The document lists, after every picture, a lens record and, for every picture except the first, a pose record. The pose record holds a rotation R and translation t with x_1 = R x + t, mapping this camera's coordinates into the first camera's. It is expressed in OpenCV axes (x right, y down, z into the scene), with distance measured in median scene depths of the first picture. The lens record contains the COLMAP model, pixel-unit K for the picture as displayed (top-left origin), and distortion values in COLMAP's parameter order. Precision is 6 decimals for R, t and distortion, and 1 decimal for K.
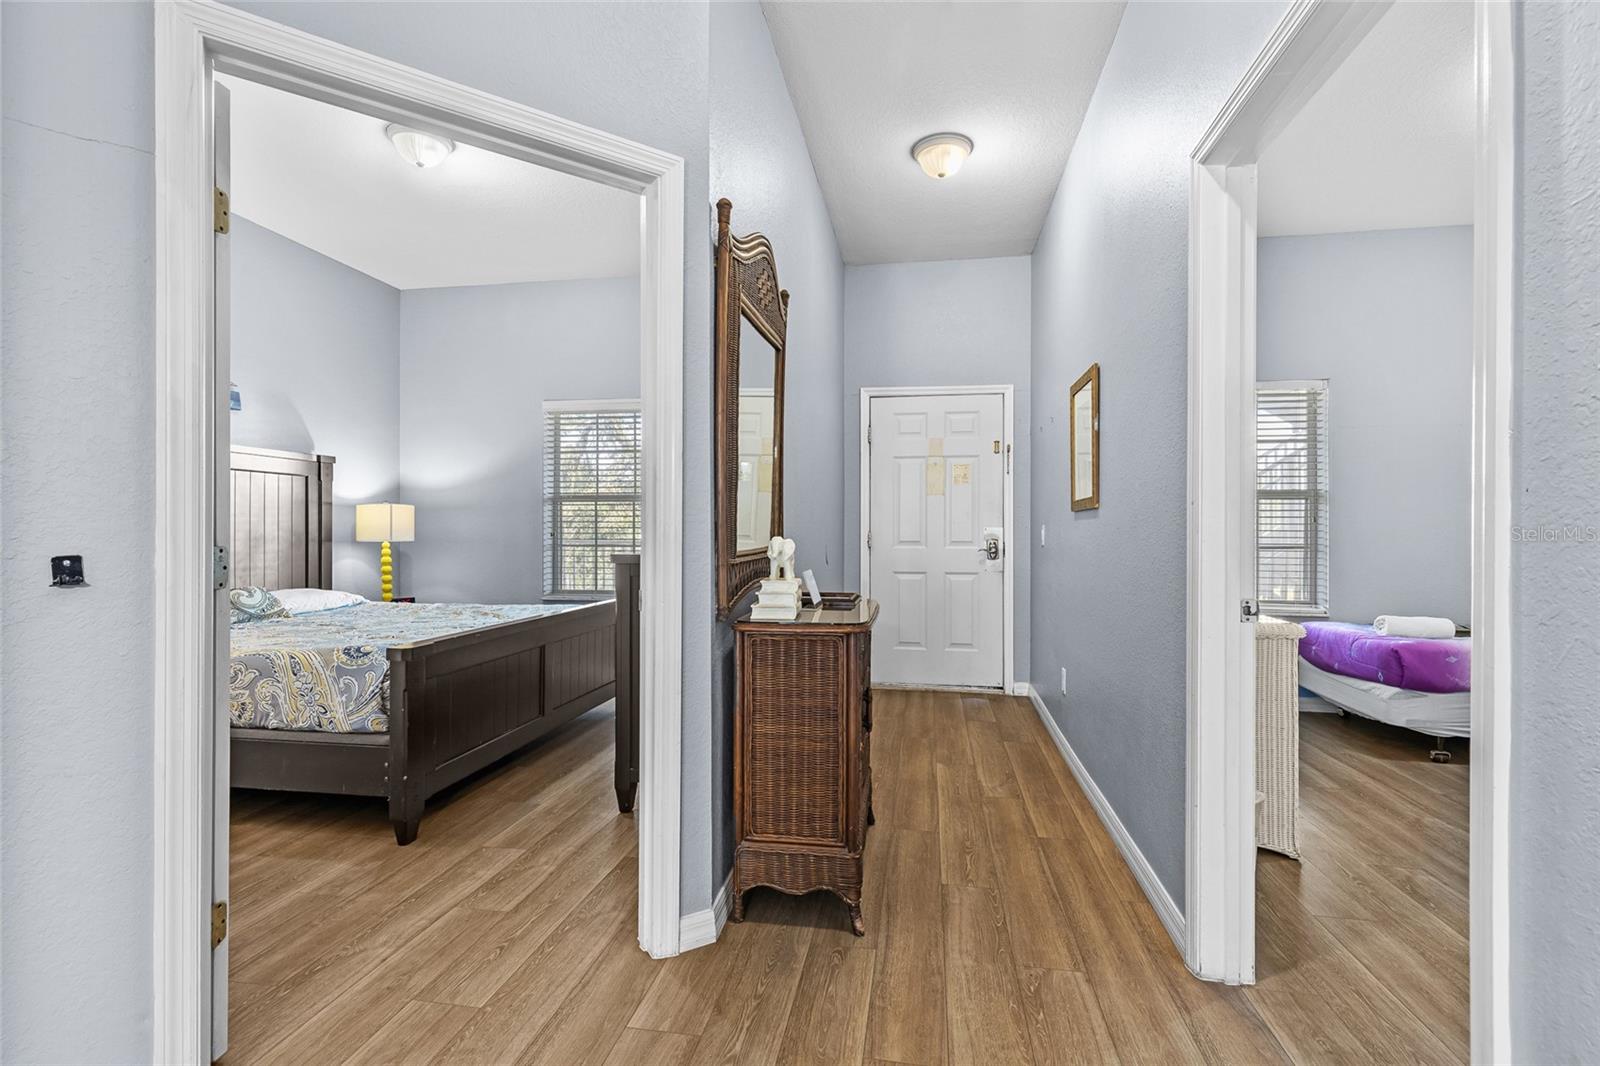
lens RADIAL K [[725.8, 0, 809.9], [0, 725.8, 529.4], [0, 0, 1]] dist [0.009085, -0.000362]
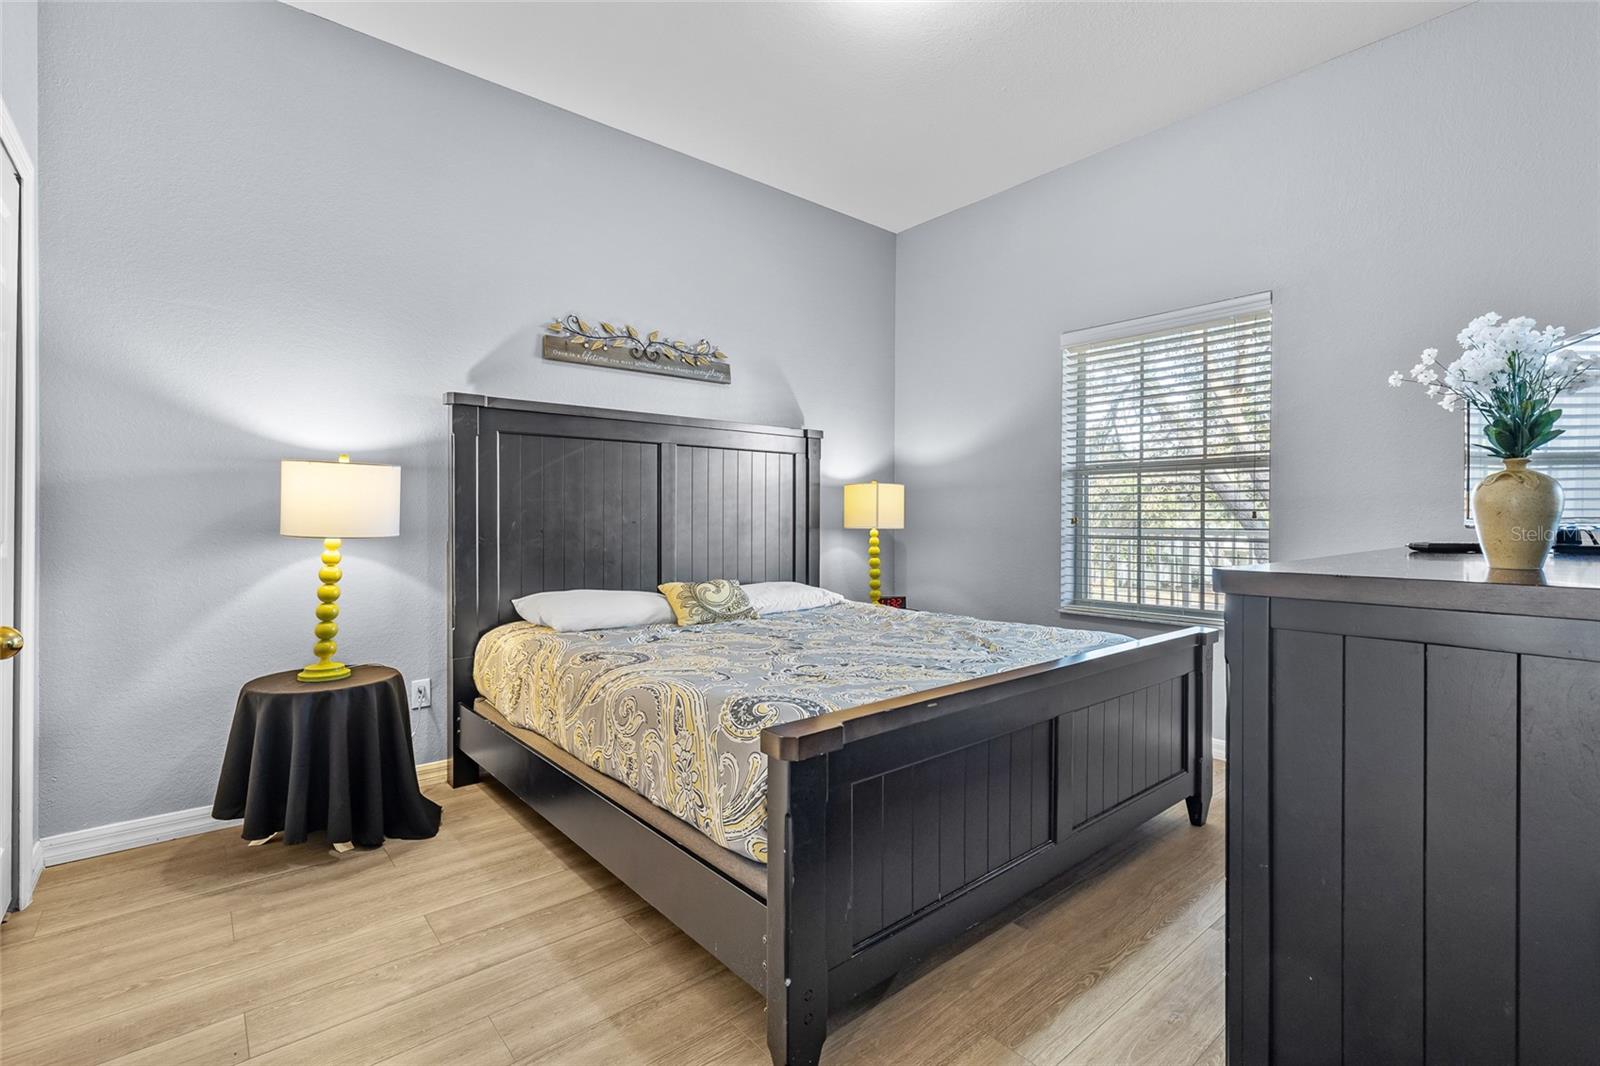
lens RADIAL K [[725.8, 0, 797.0], [0, 725.8, 523.4], [0, 0, 1]] dist [0.009085, -0.000362]
pose [[0.760020, 0.005598, -0.649875, -0.107987], [0.001097, 0.999950, 0.009896, 0.002179], [0.649898, -0.008234, 0.759976, 0.312361]]
